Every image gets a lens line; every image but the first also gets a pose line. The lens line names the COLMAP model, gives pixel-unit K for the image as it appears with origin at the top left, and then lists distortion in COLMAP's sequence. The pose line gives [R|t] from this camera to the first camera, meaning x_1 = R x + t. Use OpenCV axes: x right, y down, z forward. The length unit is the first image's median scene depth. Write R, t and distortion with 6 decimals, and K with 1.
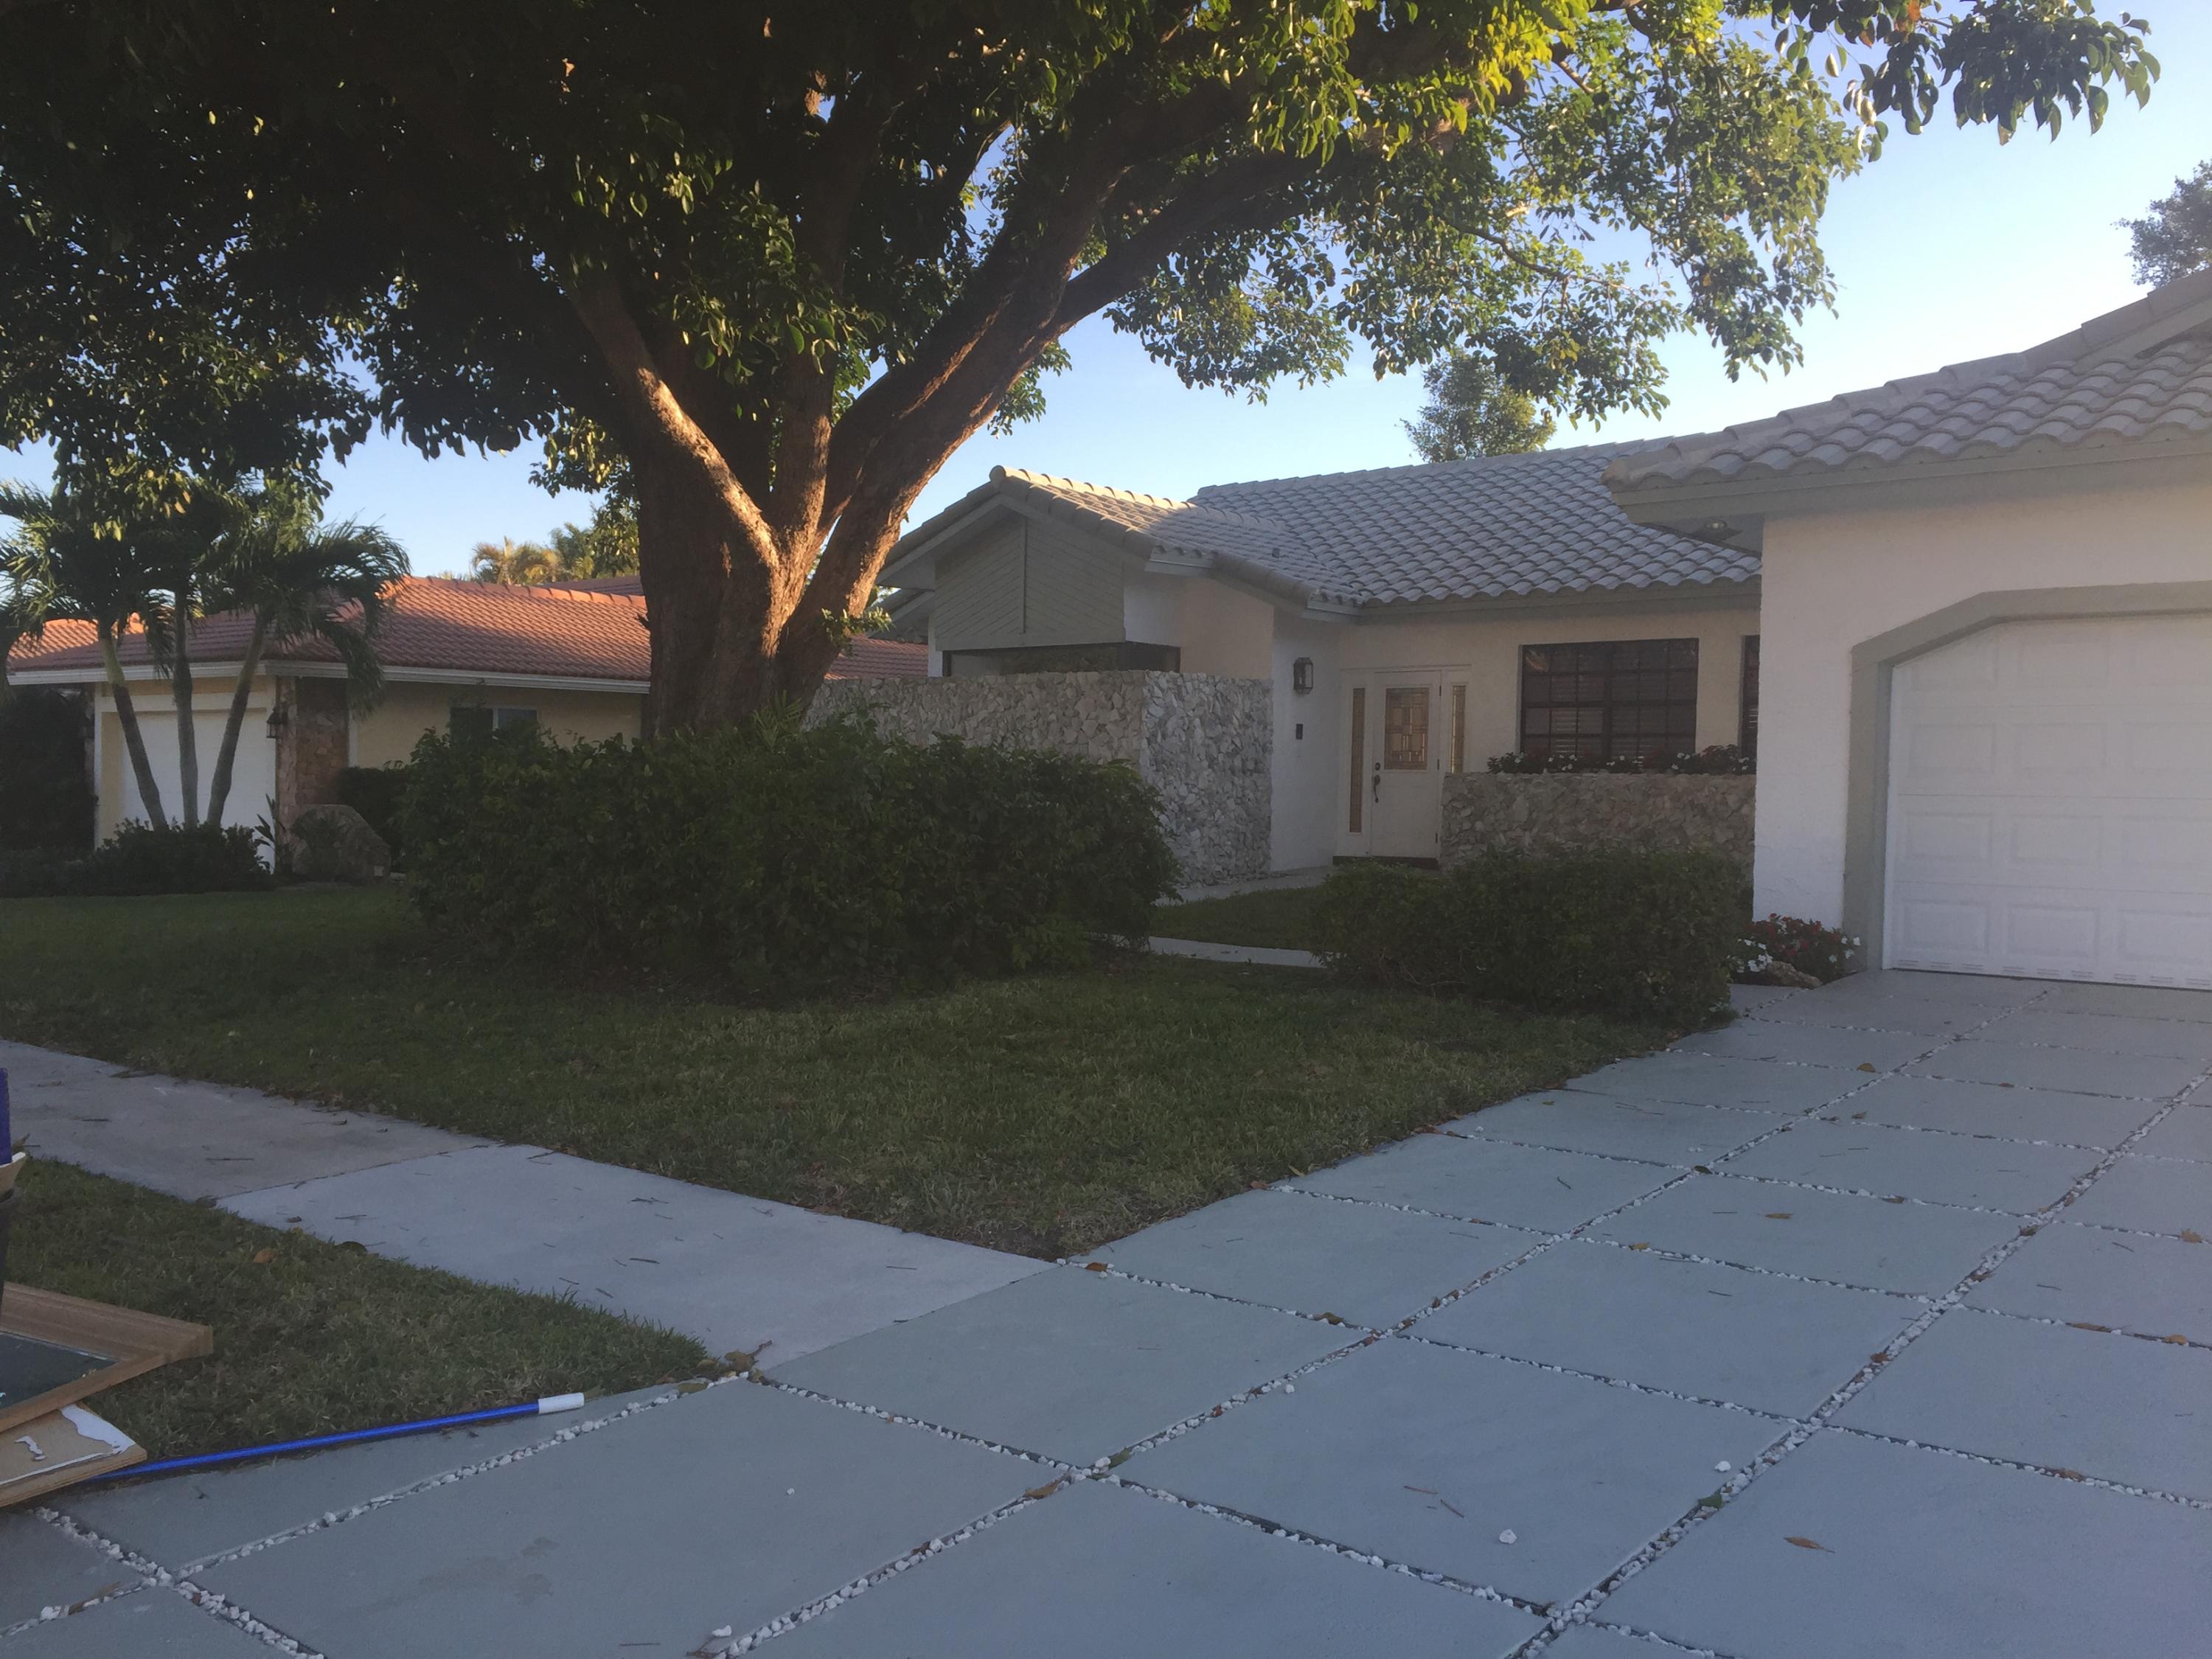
lens RADIAL K [[1877.0, 0, 1106.0], [0, 1877.0, 829.5], [0, 0, 1]] dist [0.009036, -0.001396]
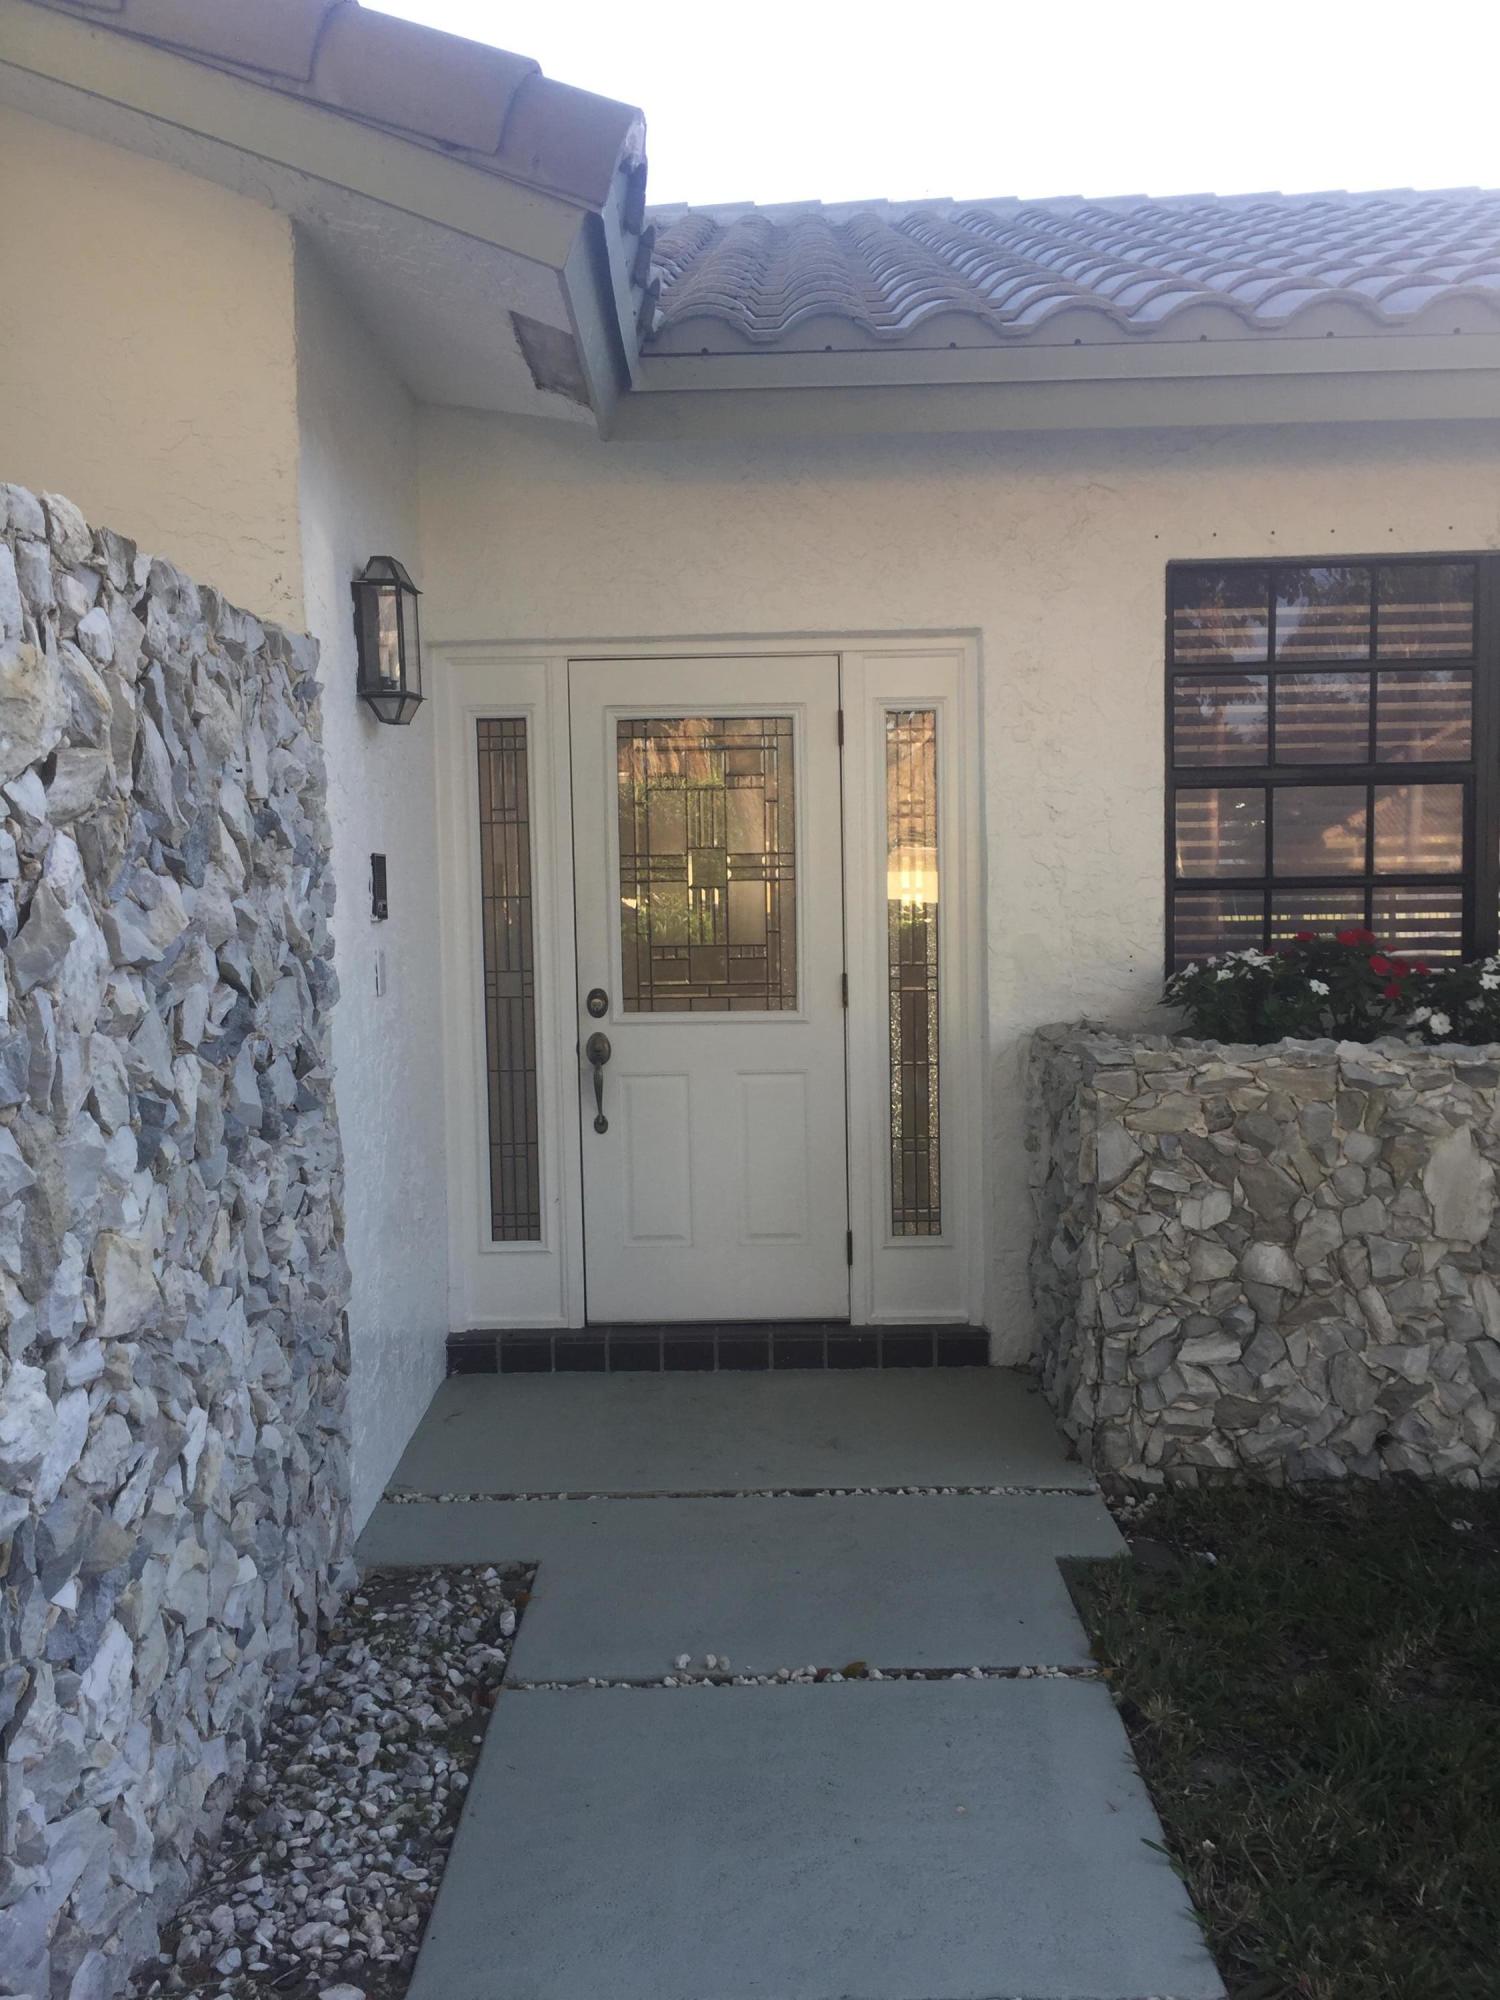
lens RADIAL K [[1697.1, 0, 750.0], [0, 1697.1, 1000.0], [0, 0, 1]] dist [0.009036, -0.001396]
pose [[0.796728, -0.067526, 0.600554, 0.013185], [0.043061, 0.997555, 0.055038, -0.049499], [-0.602802, -0.017990, 0.797688, 0.833806]]
